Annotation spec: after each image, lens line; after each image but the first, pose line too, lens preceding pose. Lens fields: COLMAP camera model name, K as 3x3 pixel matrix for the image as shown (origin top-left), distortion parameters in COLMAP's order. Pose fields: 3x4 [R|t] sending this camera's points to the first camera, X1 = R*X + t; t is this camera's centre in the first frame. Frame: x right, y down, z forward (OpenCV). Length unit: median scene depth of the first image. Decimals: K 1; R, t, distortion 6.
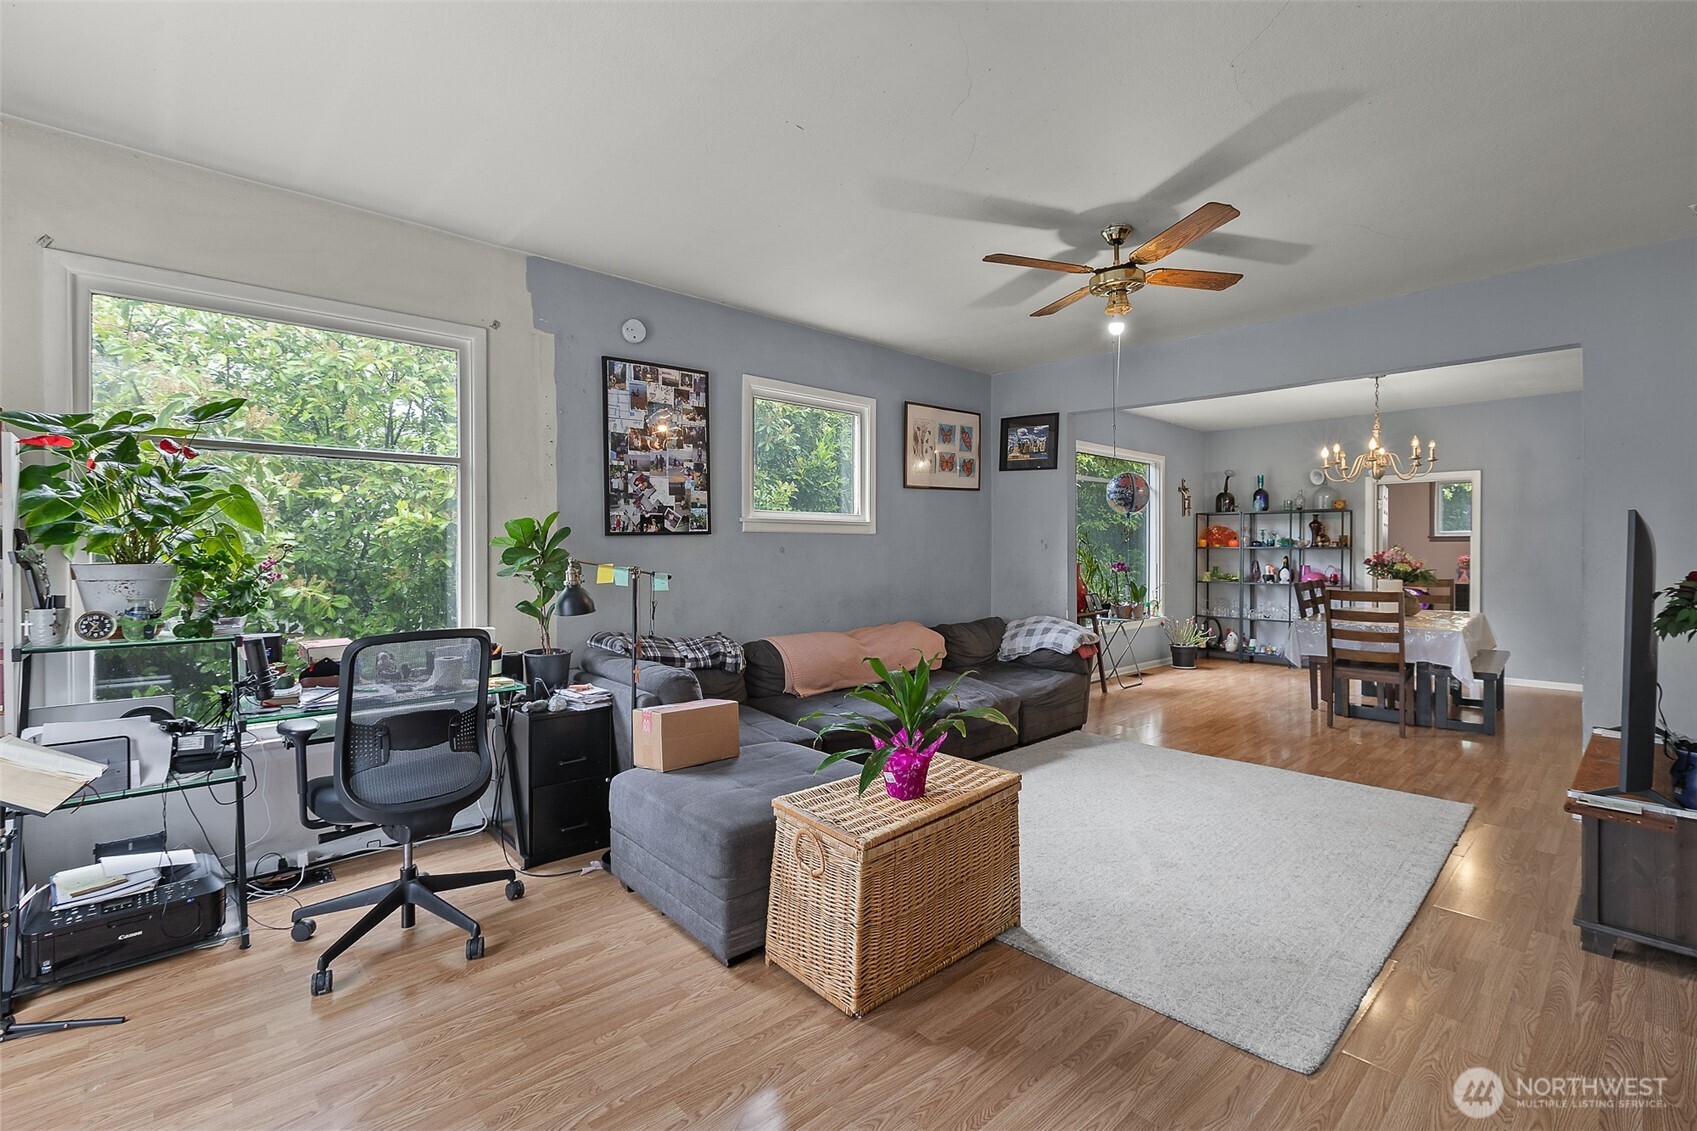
lens RADIAL K [[751.5, 0, 834.3], [0, 751.5, 549.3], [0, 0, 1]] dist [-0.001162, -0.000597]
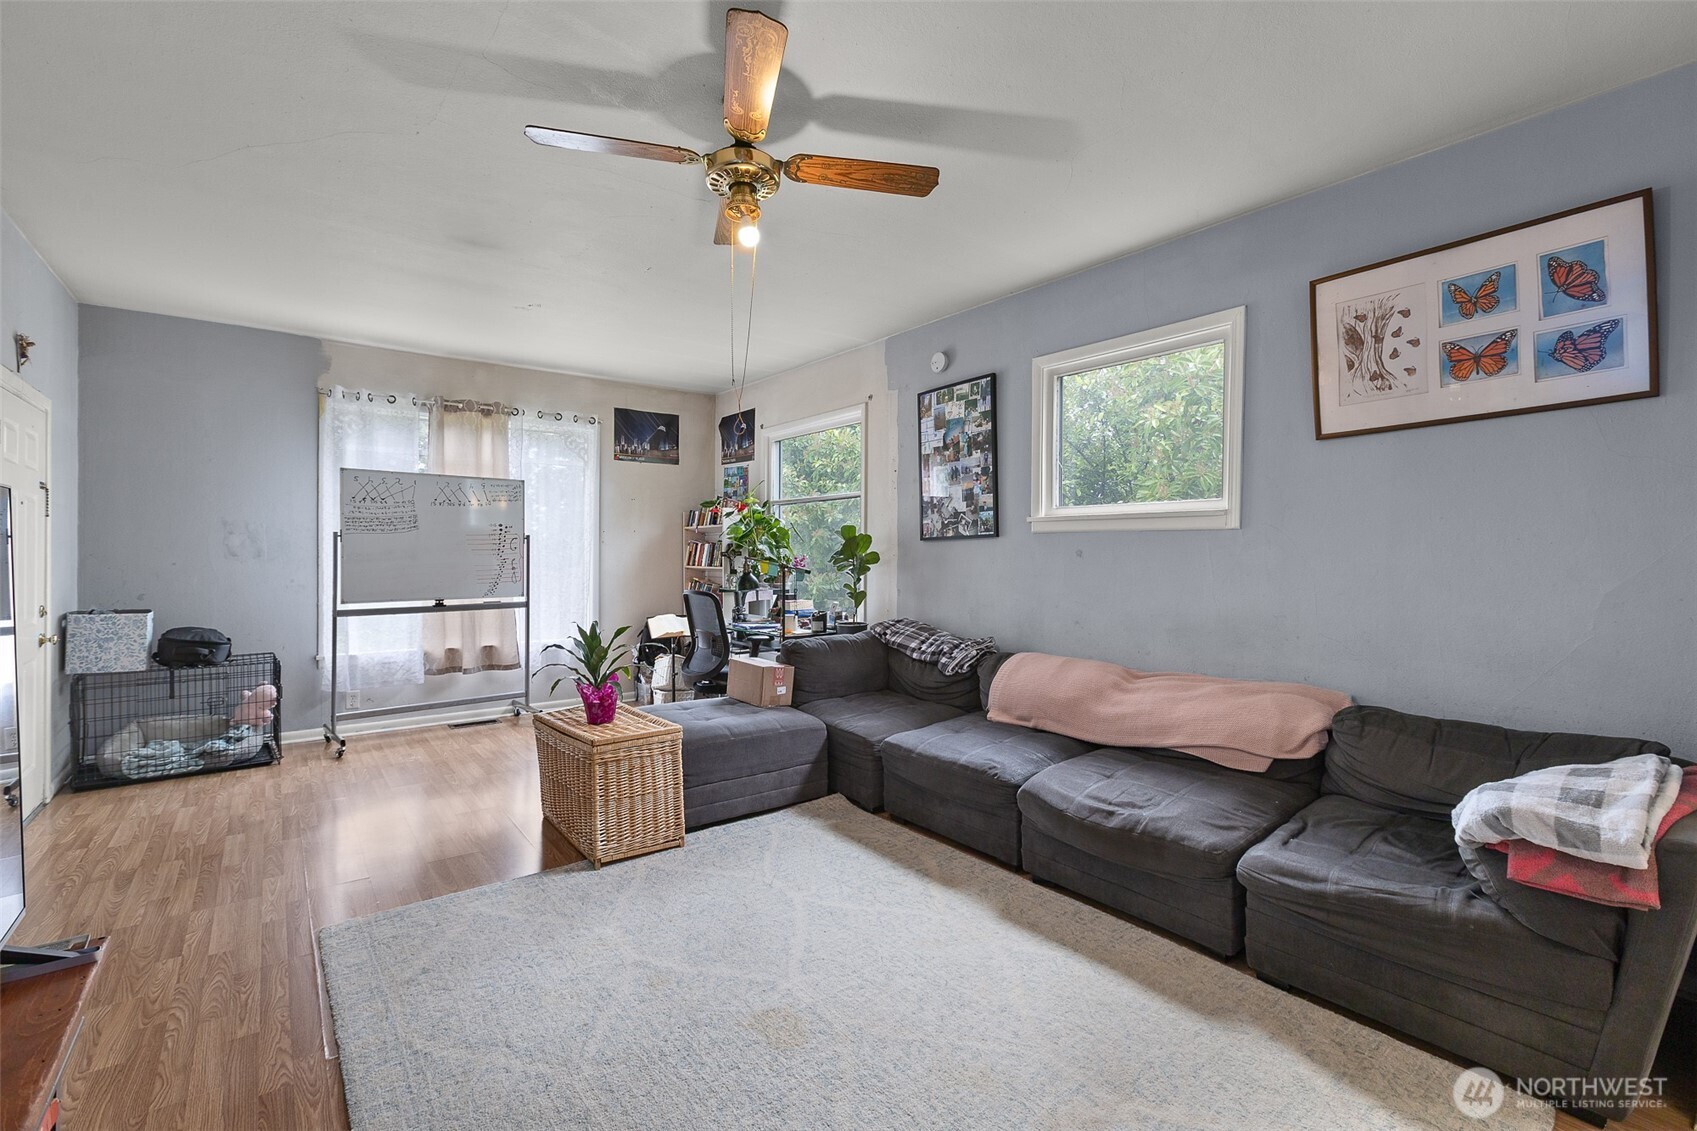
lens RADIAL K [[751.5, 0, 854.0], [0, 751.5, 554.5], [0, 0, 1]] dist [-0.001162, -0.000597]
pose [[-0.074285, -0.000710, -0.997237, 0.846772], [-0.008603, 0.999963, -0.000071, 0.004745], [0.997200, 0.008574, -0.074288, 0.908967]]
